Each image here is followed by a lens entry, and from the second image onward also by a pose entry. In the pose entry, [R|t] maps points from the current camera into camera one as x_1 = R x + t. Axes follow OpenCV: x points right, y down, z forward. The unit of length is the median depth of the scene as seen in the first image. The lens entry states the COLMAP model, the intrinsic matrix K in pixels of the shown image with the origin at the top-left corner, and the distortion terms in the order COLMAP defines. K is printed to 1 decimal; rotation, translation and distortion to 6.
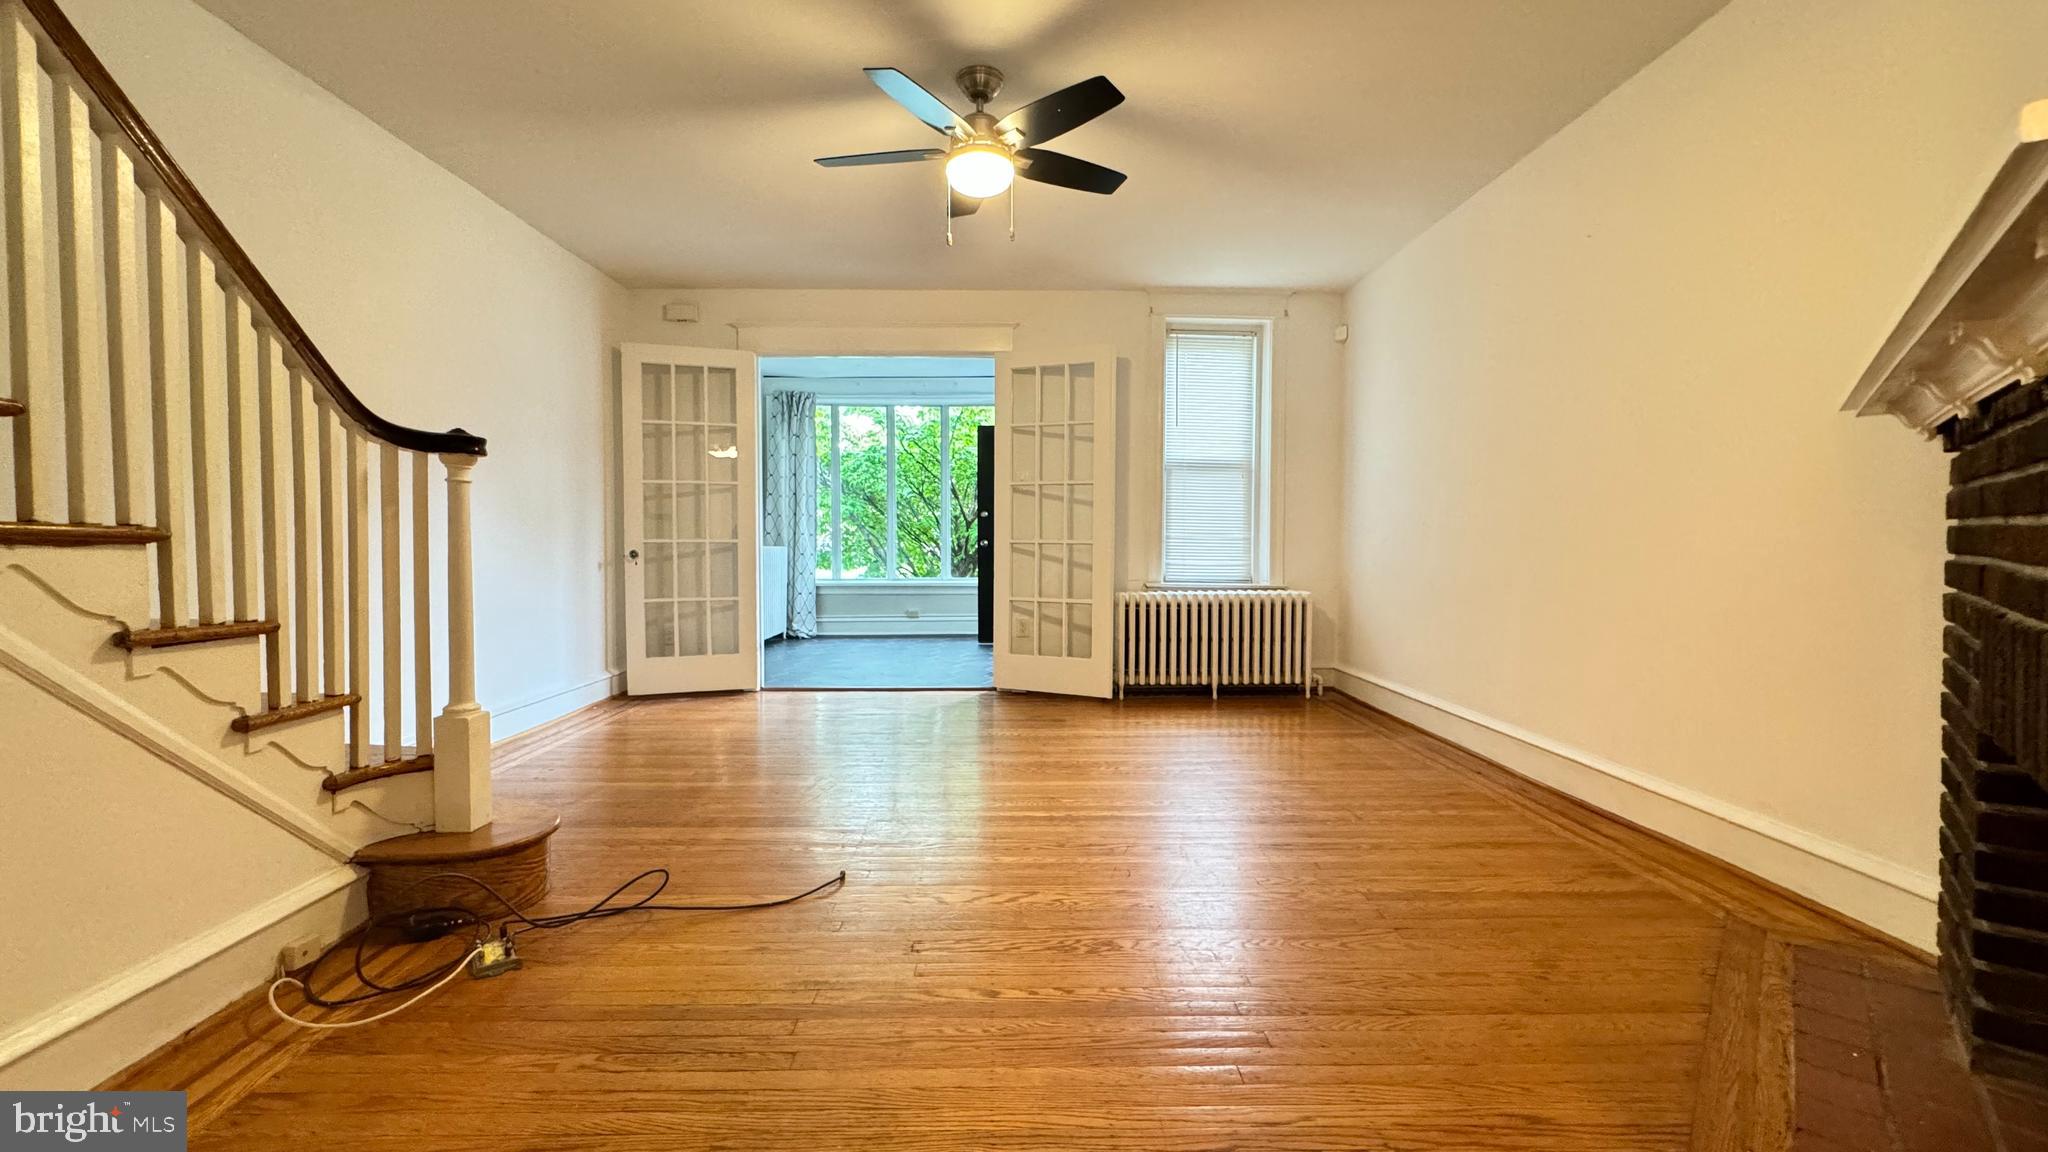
lens RADIAL K [[814.1, 0, 1023.9], [0, 814.1, 574.1], [0, 0, 1]] dist [-0.001292, 0.000371]
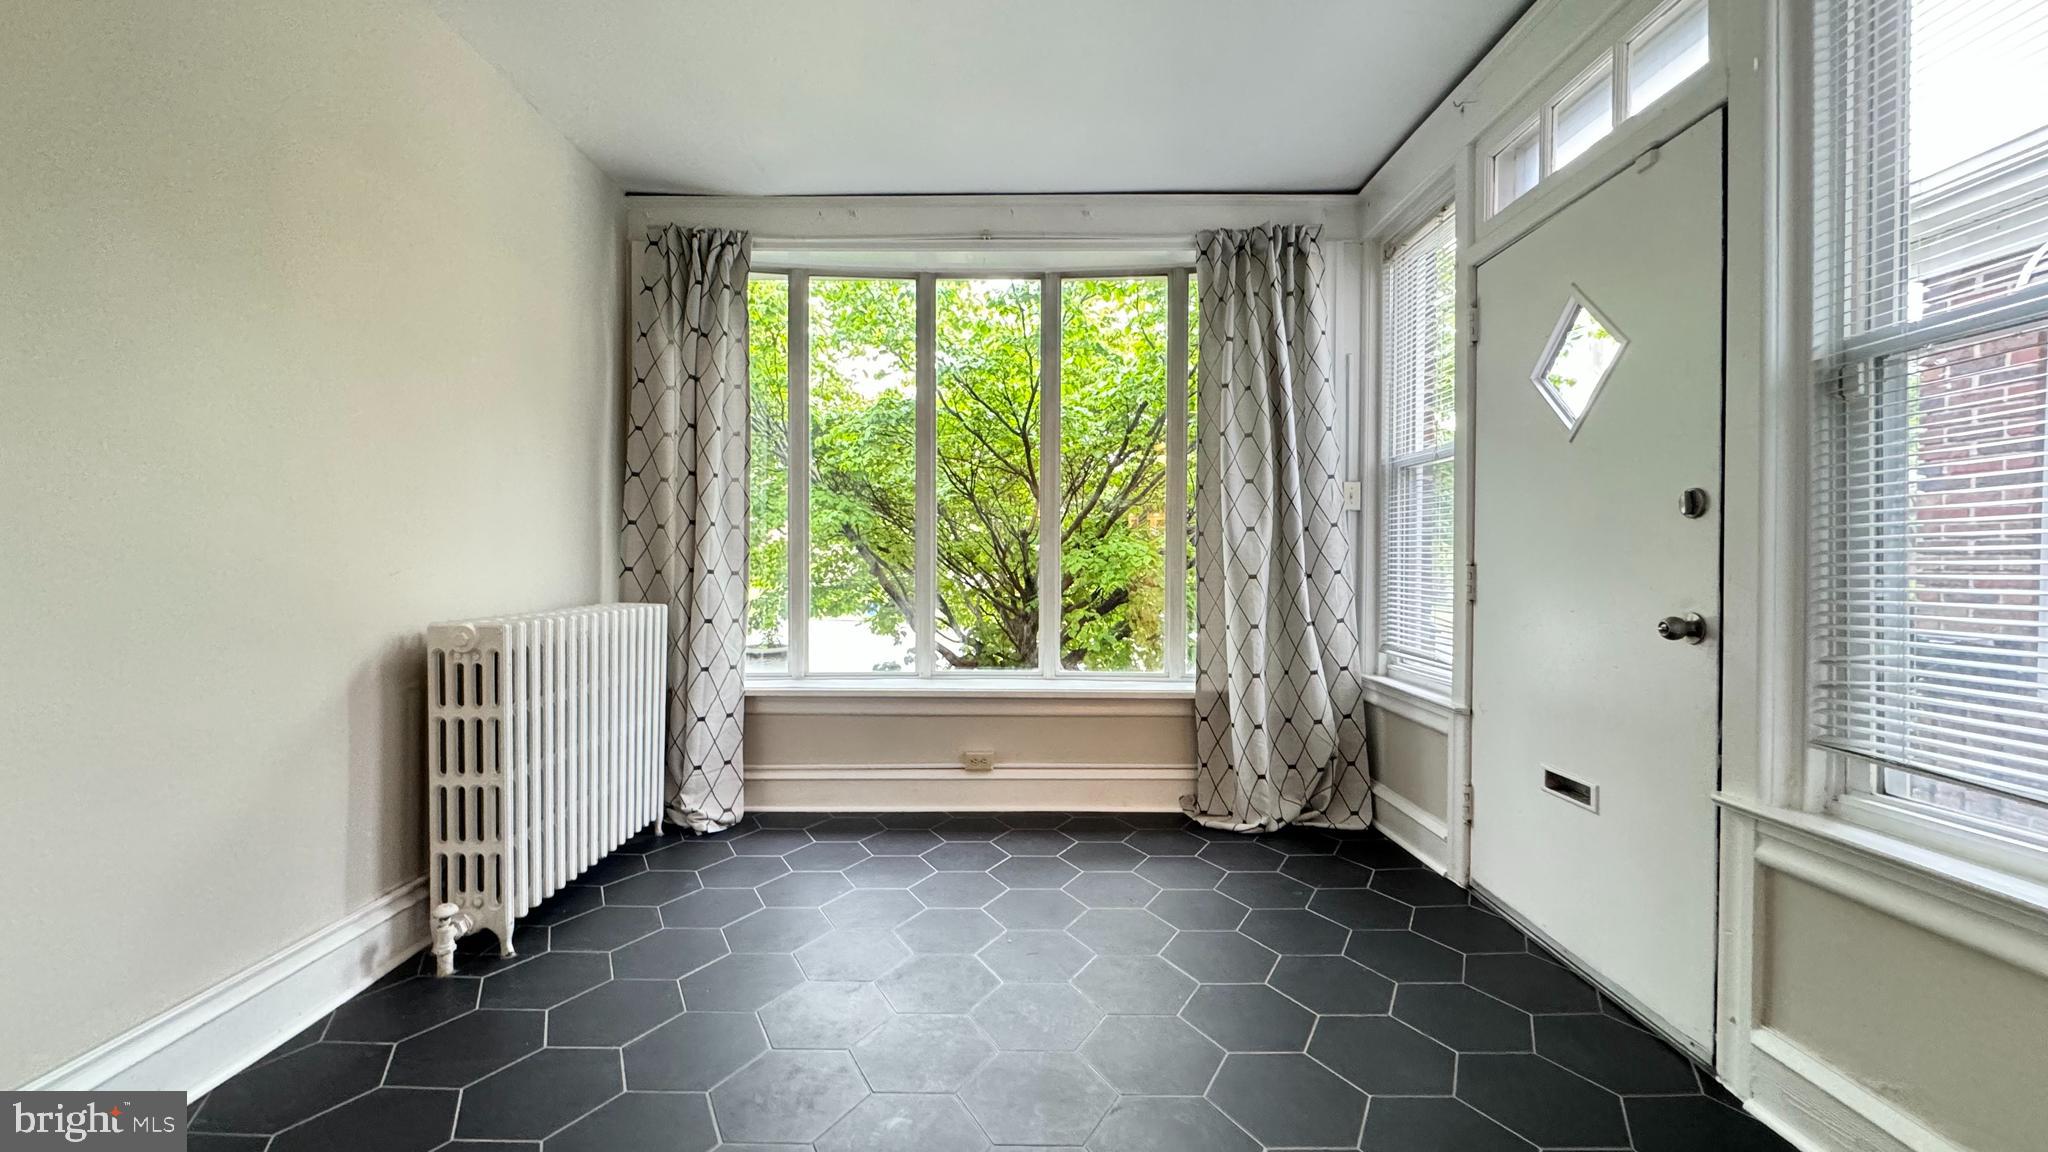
lens RADIAL K [[814.1, 0, 1023.9], [0, 814.1, 574.1], [0, 0, 1]] dist [-0.001292, 0.000371]
pose [[0.999861, 0.003758, -0.016260, -0.174925], [-0.004118, 0.999747, -0.022128, -0.063488], [0.016173, 0.022192, 0.999623, 0.958791]]
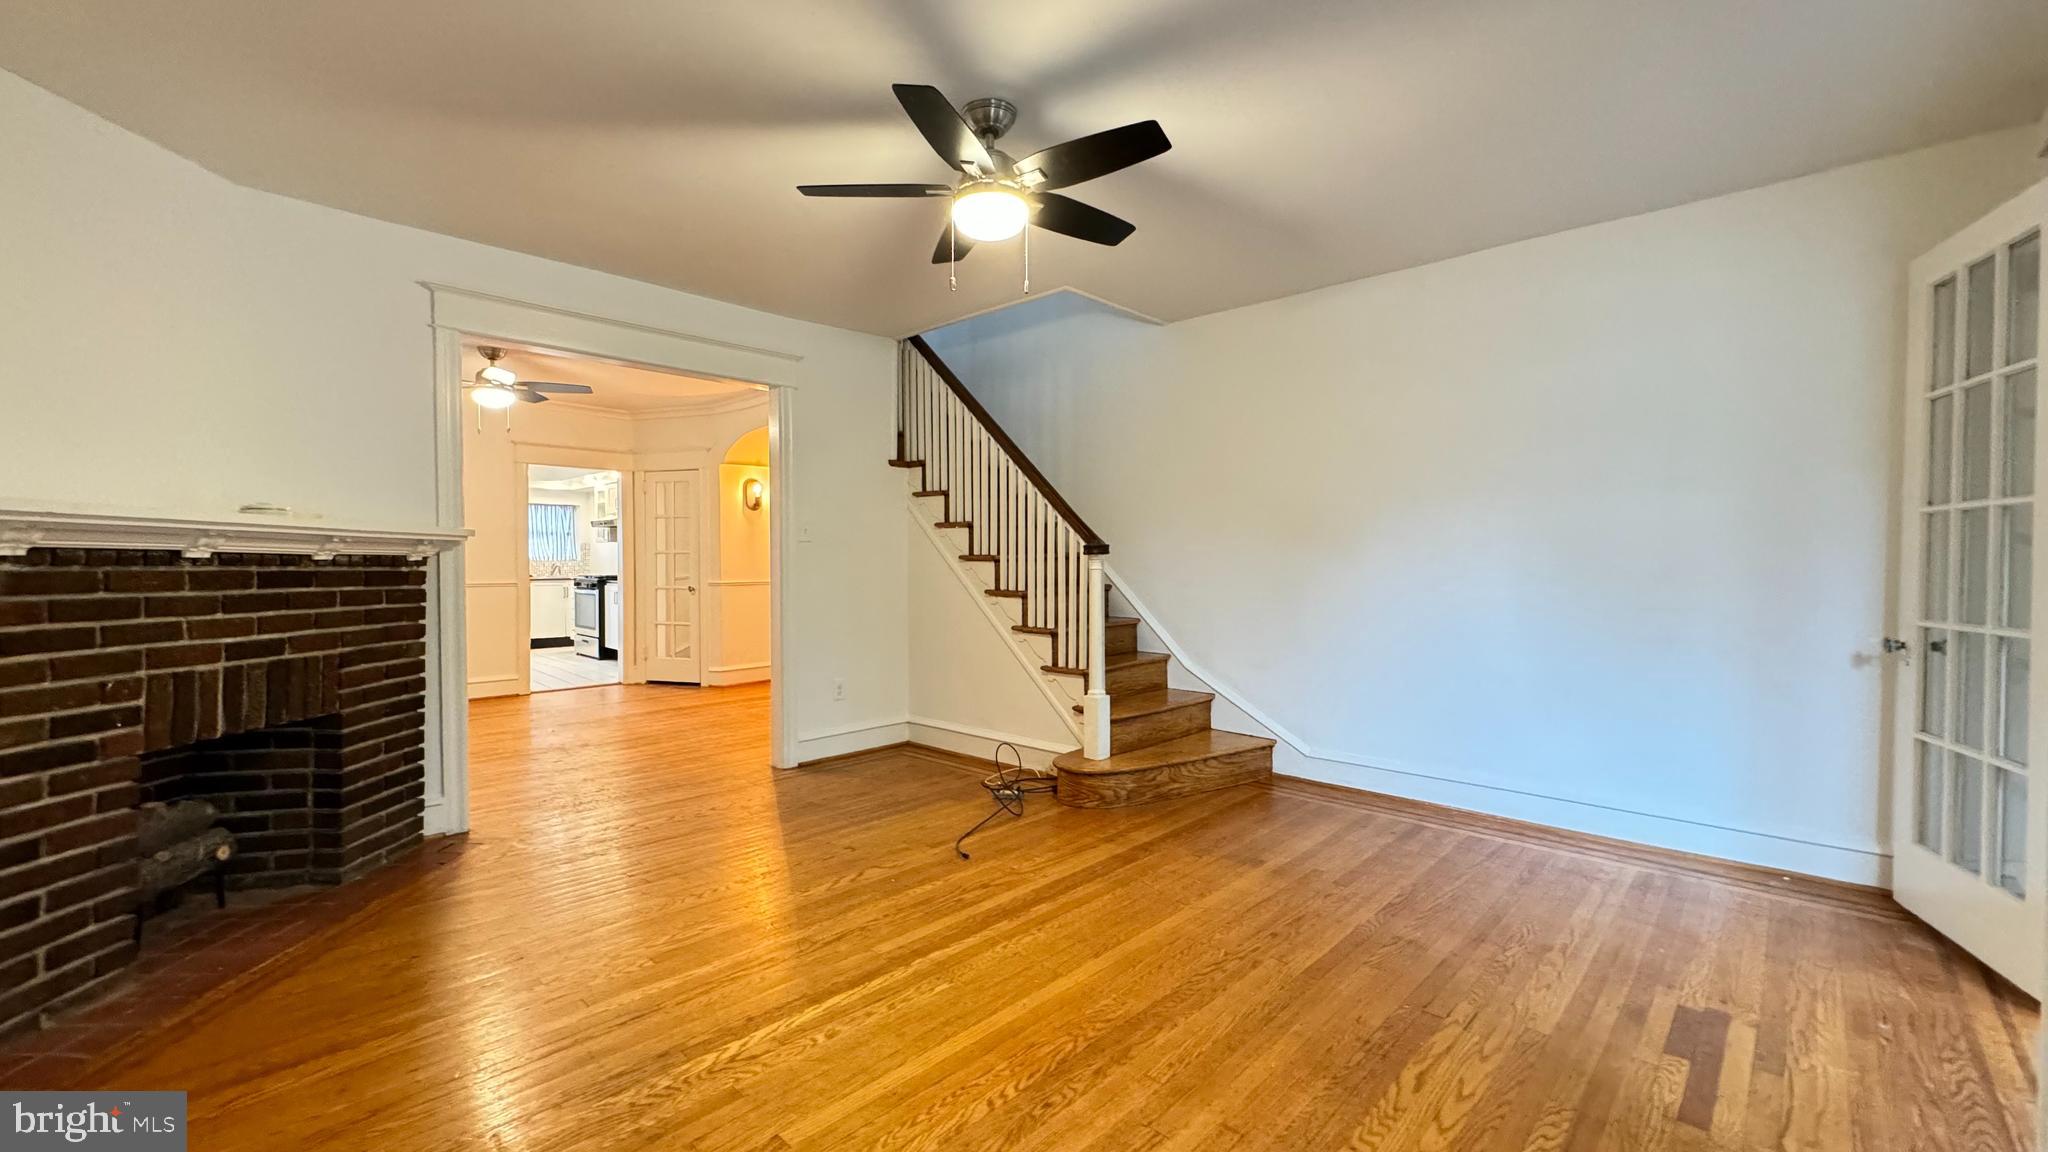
lens RADIAL K [[814.1, 0, 1023.9], [0, 814.1, 574.1], [0, 0, 1]] dist [-0.001292, 0.000371]
pose [[-0.704856, 0.012890, -0.709234, 0.316429], [-0.028087, 0.998544, 0.046062, -0.079037], [0.708794, 0.052388, -0.703467, 0.944105]]
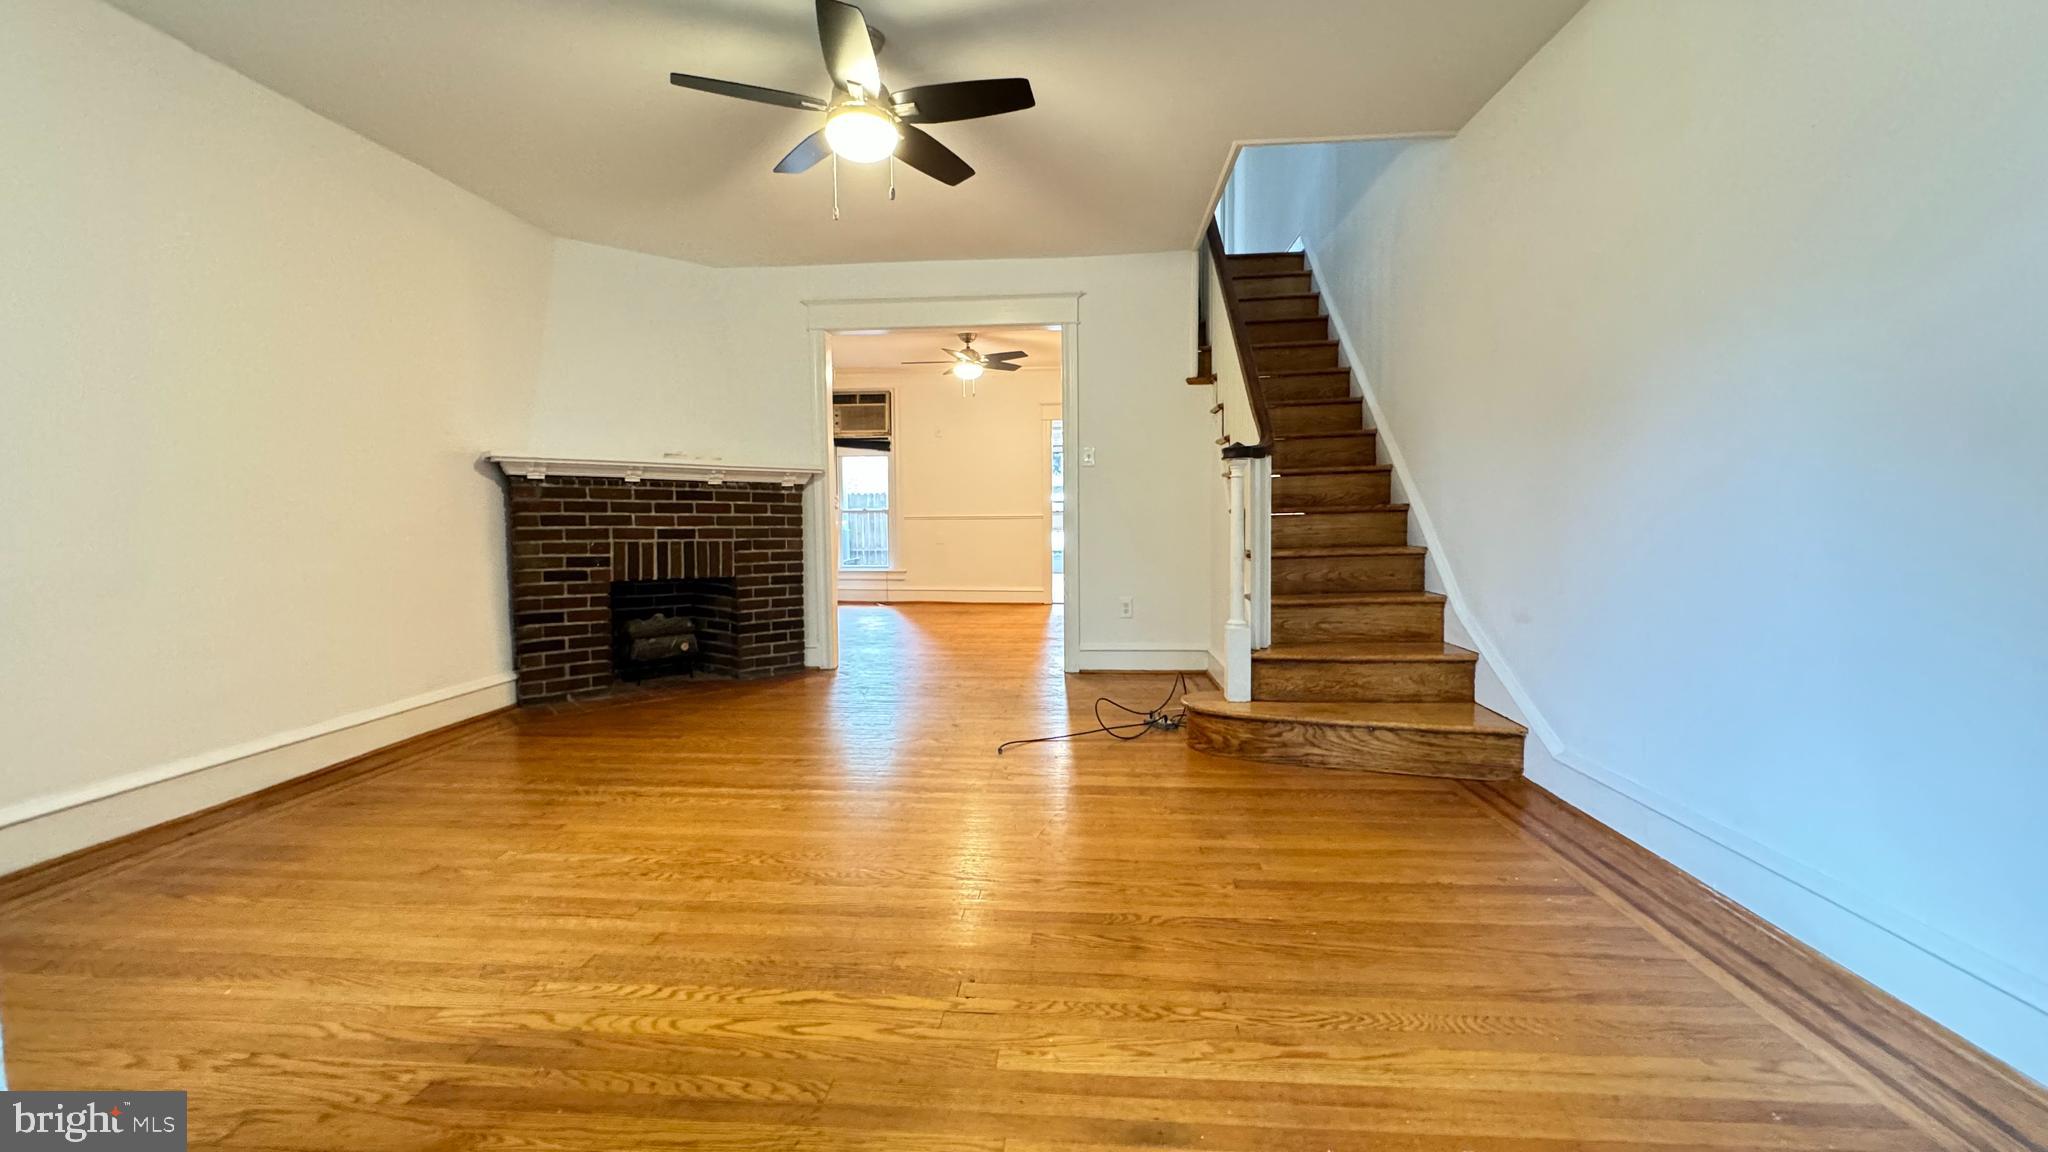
lens RADIAL K [[814.1, 0, 1023.9], [0, 814.1, 574.1], [0, 0, 1]] dist [-0.001292, 0.000371]
pose [[-0.995439, 0.001966, 0.095382, -0.189642], [0.012639, 0.993693, 0.111420, -0.046570], [-0.094561, 0.112118, -0.989185, 1.122957]]
